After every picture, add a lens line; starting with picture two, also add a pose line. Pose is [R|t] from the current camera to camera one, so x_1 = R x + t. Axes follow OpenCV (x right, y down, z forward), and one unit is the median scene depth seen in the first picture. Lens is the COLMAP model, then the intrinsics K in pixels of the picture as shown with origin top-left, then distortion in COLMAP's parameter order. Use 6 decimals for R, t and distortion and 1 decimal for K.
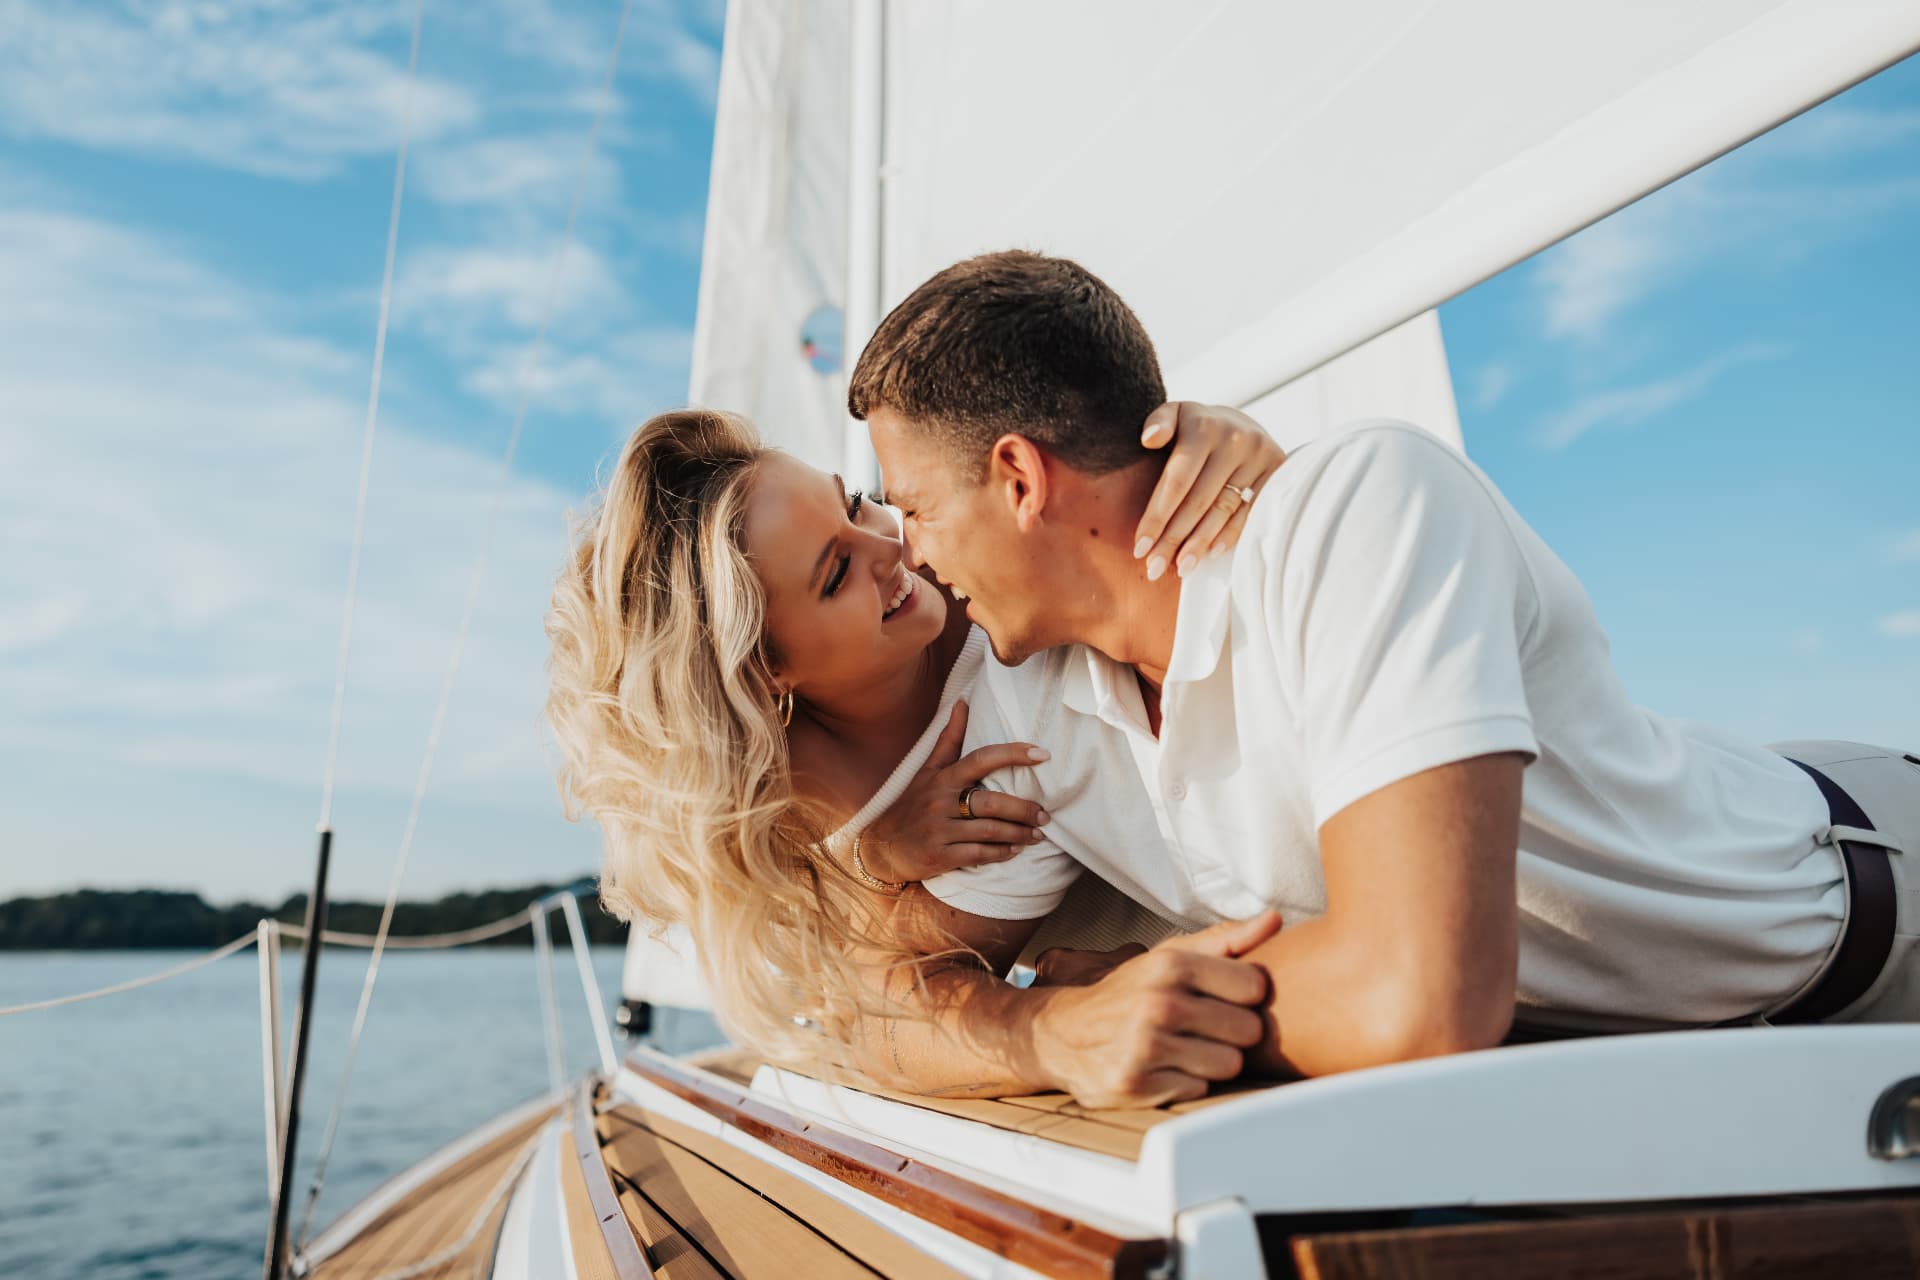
lens RADIAL K [[1534.9, 0, 960.0], [0, 1534.9, 640.0], [0, 0, 1]] dist [-0.000581, 0.035722]
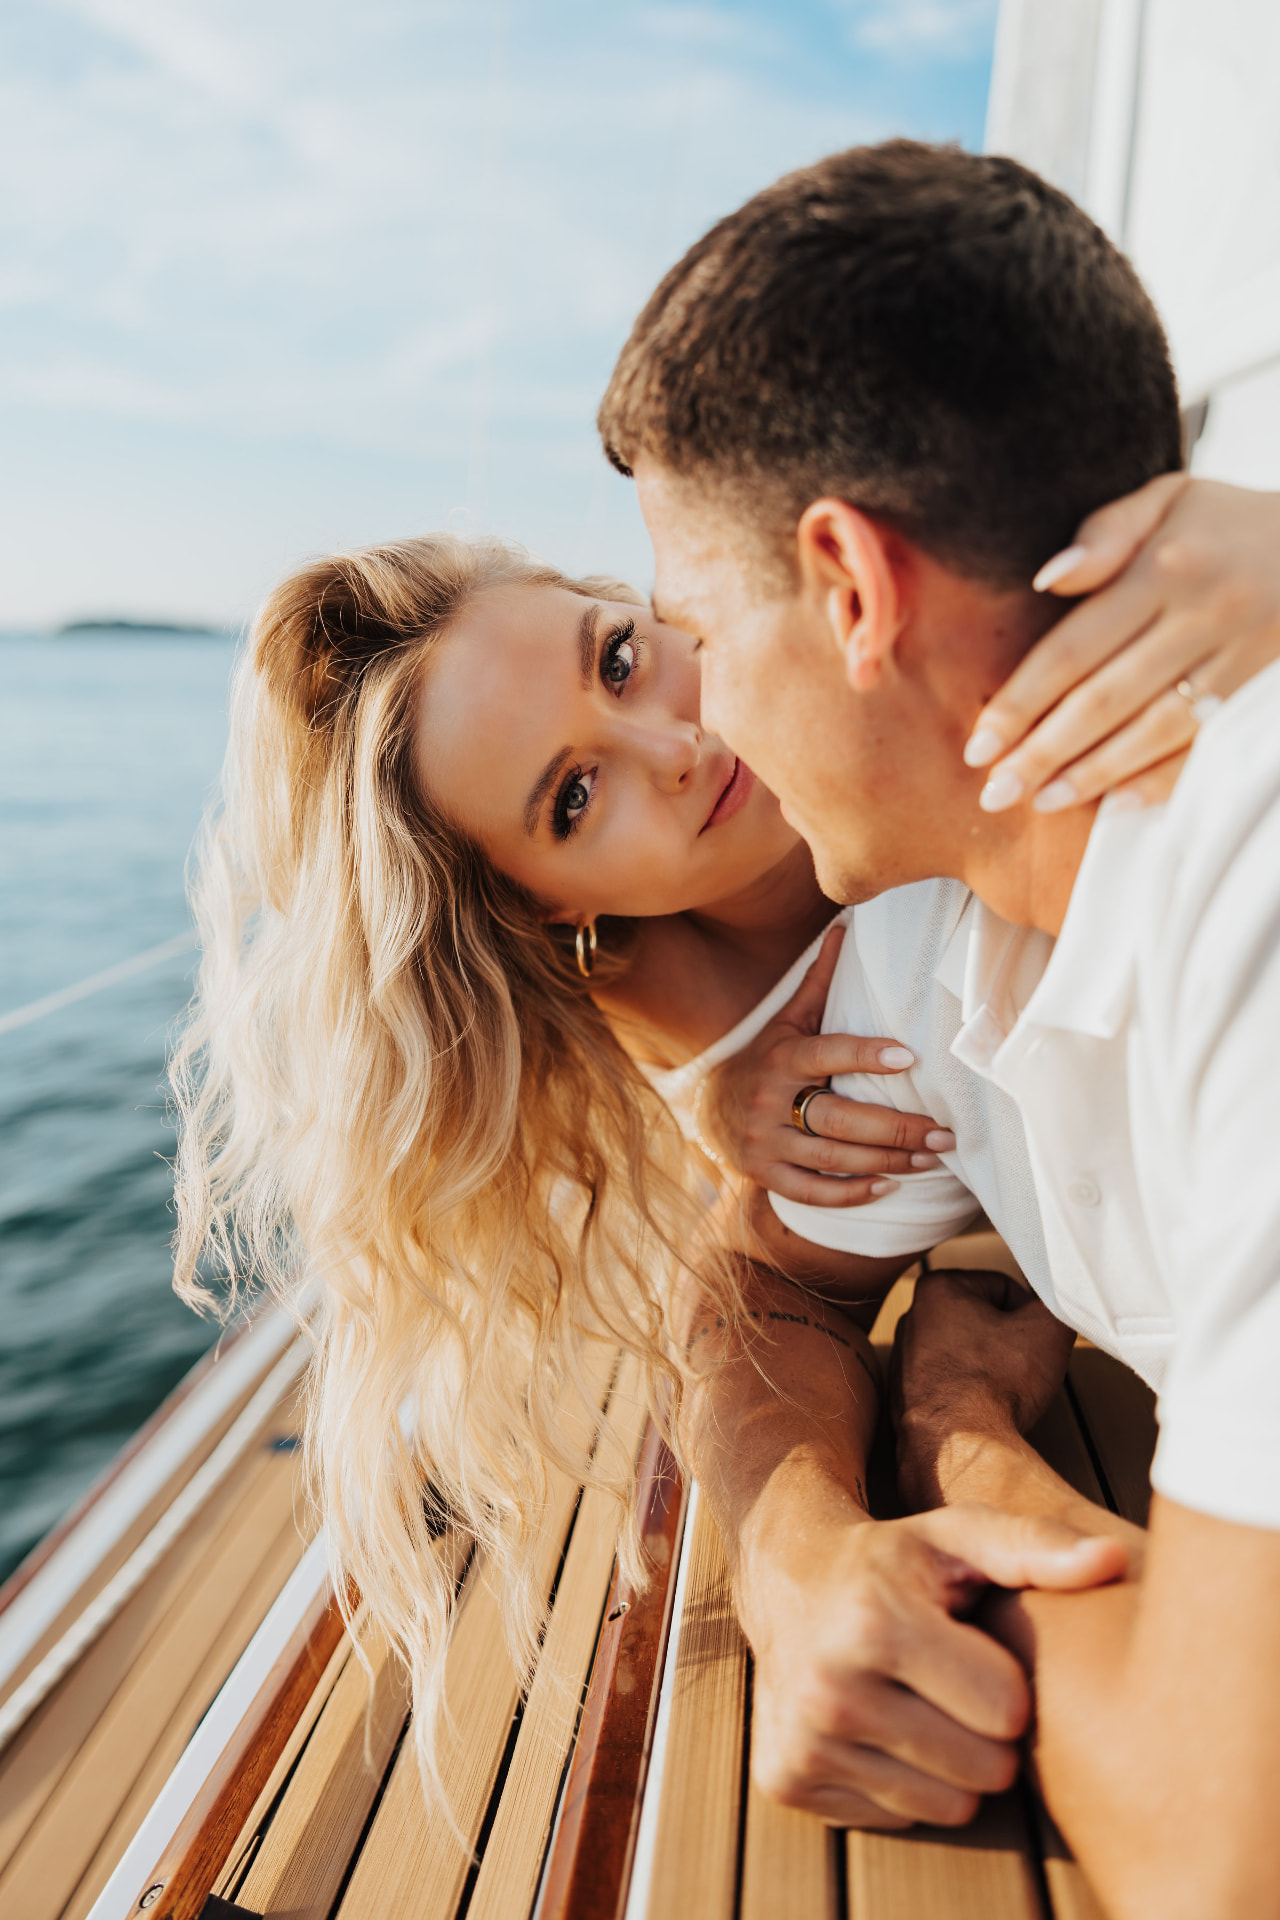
lens RADIAL K [[1534.9, 0, 603.1], [0, 1534.9, 959.0], [0, 0, 1]] dist [-0.000581, 0.035722]
pose [[0.936318, 0.112385, -0.332684, 0.153218], [-0.065803, 0.986774, 0.148149, -0.050457], [0.344933, -0.116823, 0.931329, 0.456165]]
